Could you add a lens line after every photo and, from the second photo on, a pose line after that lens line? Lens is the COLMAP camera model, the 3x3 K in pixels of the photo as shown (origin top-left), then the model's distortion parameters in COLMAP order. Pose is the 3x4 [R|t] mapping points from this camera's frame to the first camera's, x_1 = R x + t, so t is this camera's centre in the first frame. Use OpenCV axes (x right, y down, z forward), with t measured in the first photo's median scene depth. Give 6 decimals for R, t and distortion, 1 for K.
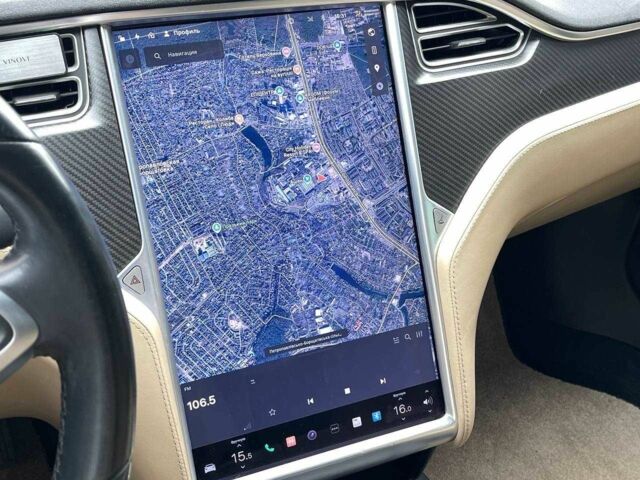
lens RADIAL K [[866.7, 0, 320.0], [0, 866.7, 240.0], [0, 0, 1]] dist [0.108333, -0.356721]
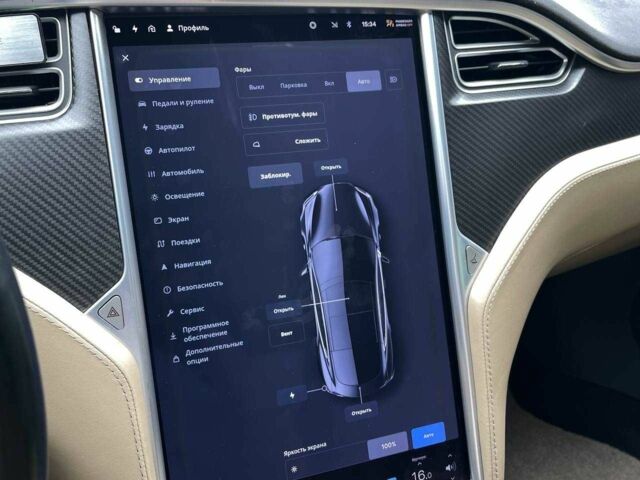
lens RADIAL K [[722.1, 0, 320.0], [0, 722.1, 240.0], [0, 0, 1]] dist [0.025629, -0.034305]
pose [[0.998920, 0.044256, -0.014132, -0.006927], [-0.045032, 0.997159, -0.060384, 0.008977], [0.011420, 0.060955, 0.998075, 0.275749]]
